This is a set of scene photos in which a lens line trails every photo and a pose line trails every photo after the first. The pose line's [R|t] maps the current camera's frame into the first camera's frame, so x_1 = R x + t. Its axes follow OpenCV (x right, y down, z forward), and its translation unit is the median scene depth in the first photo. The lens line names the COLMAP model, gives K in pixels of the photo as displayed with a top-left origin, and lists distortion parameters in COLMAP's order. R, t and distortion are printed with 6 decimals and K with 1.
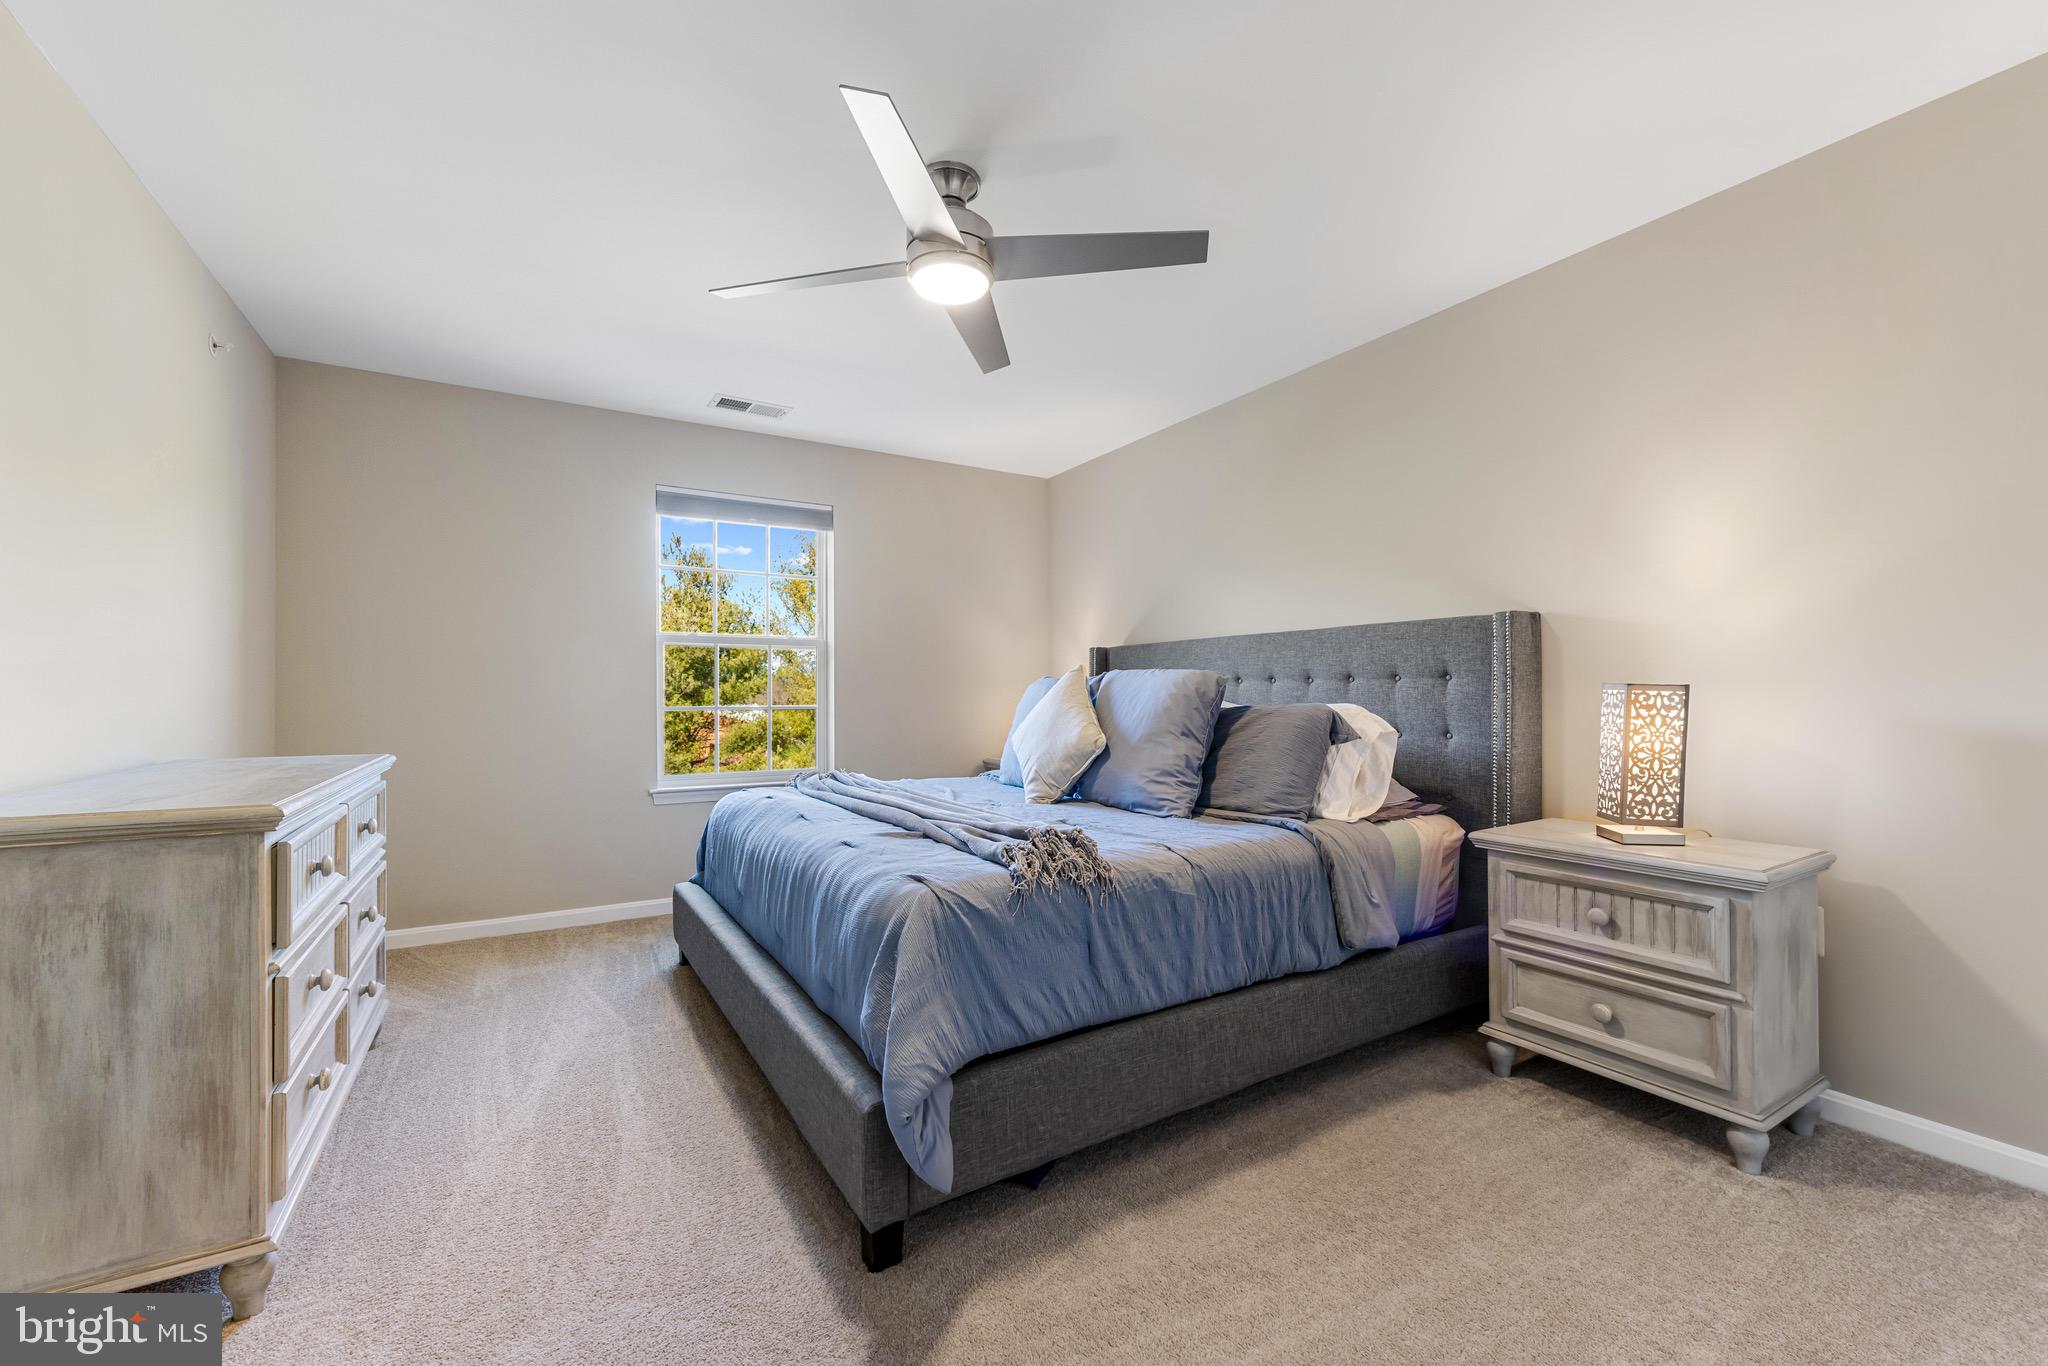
lens RADIAL K [[817.7, 0, 1029.1], [0, 817.7, 690.9], [0, 0, 1]] dist [-0.001997, 0.000114]
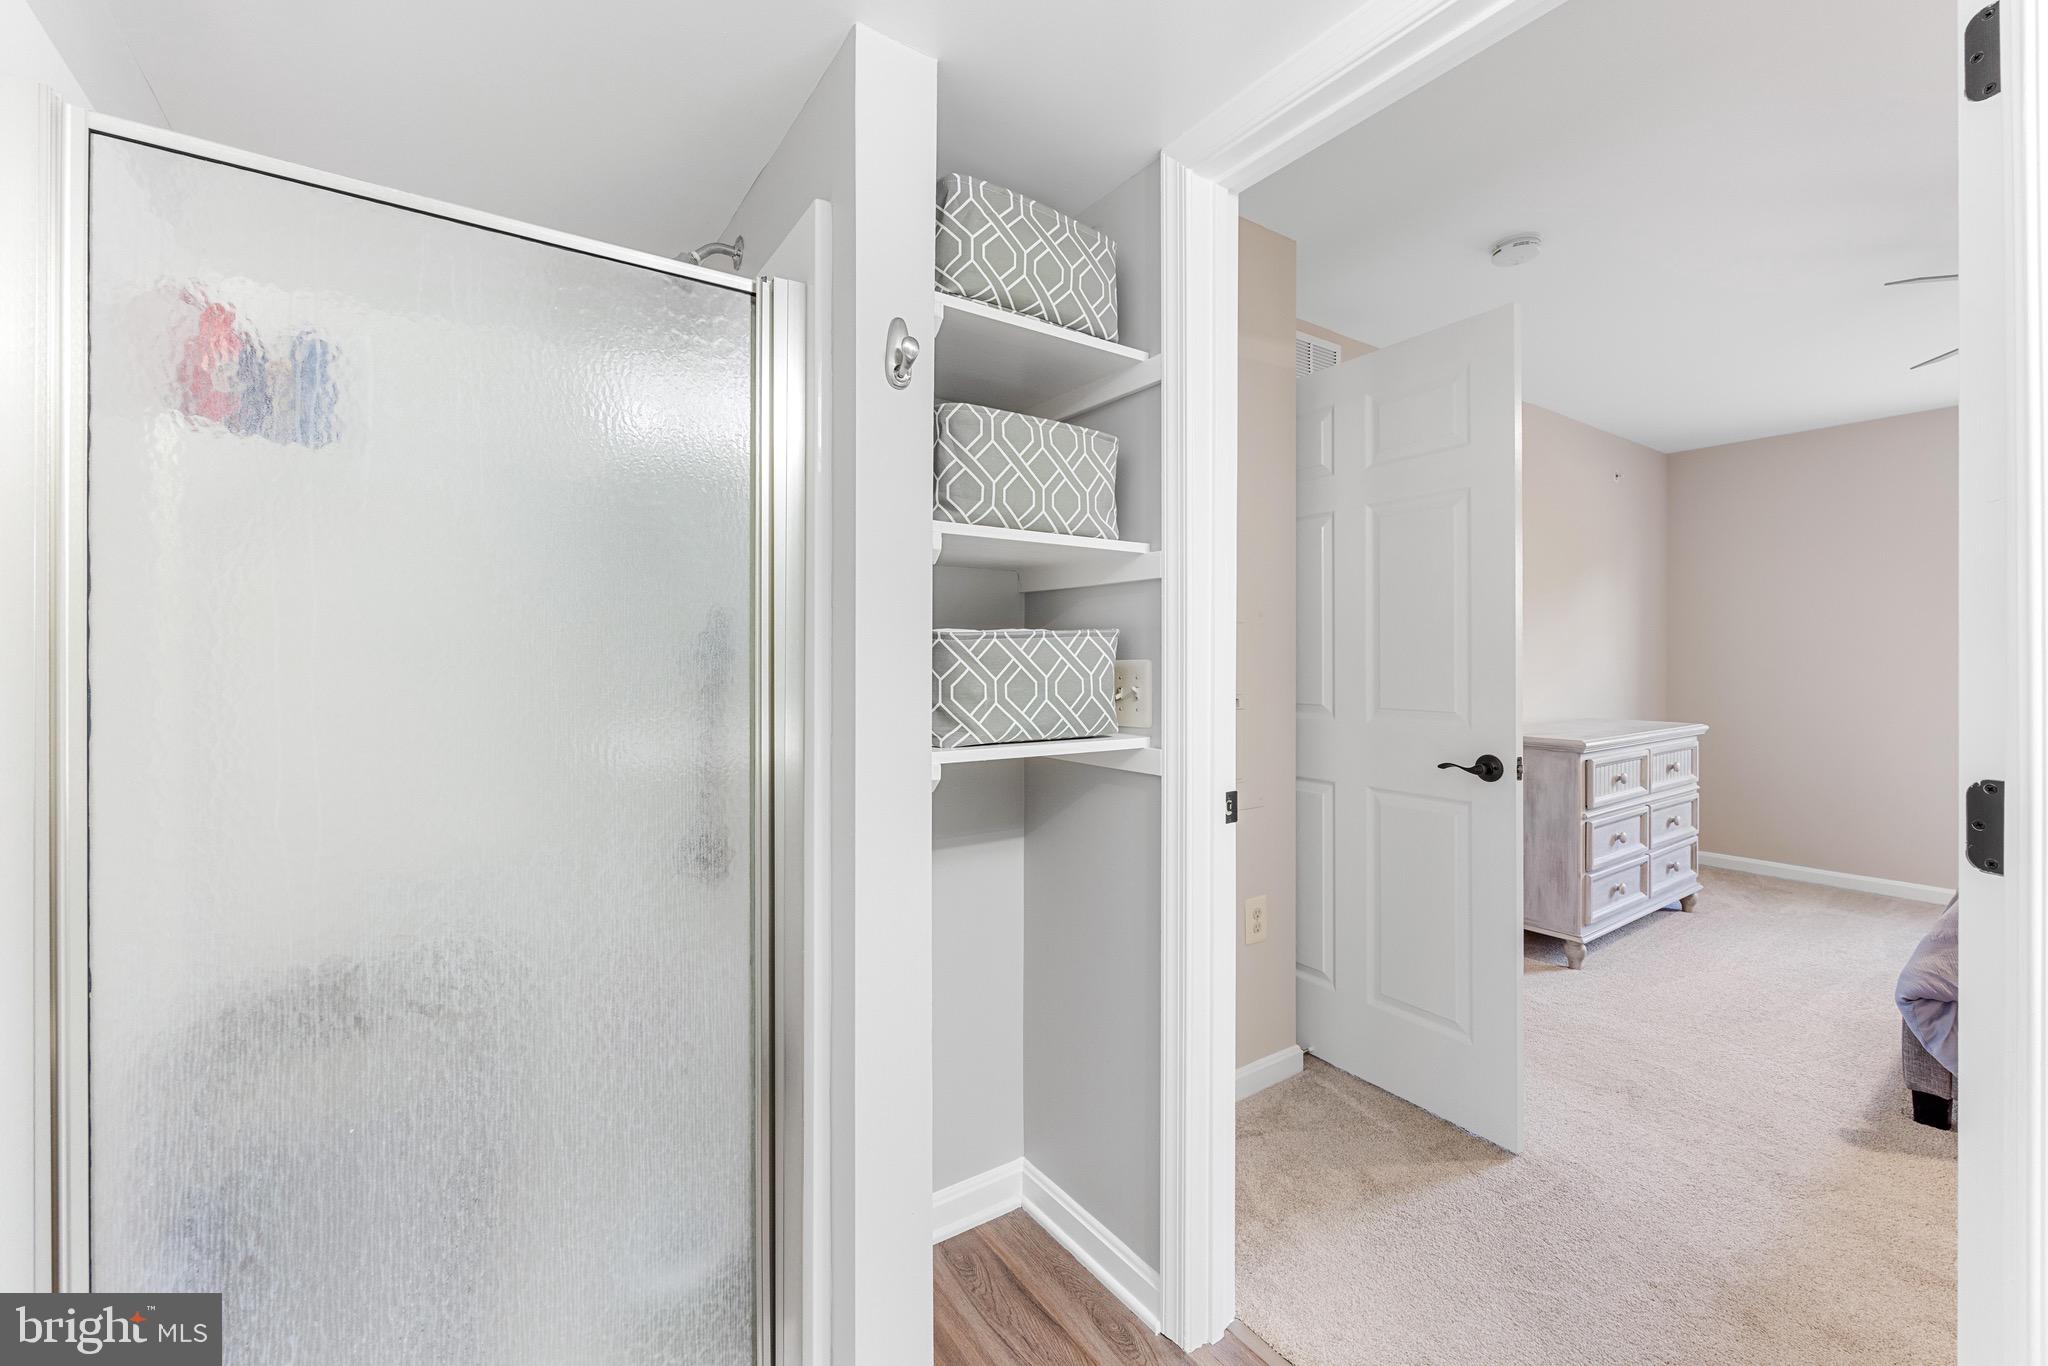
lens RADIAL K [[824.9, 0, 1024.0], [0, 824.9, 683.0], [0, 0, 1]] dist [-0.001614, -0.000446]
pose [[0.067312, 0.025062, -0.997417, 0.464712], [0.008437, 0.999634, 0.025687, -0.034127], [0.997696, -0.010144, 0.067076, -0.255414]]
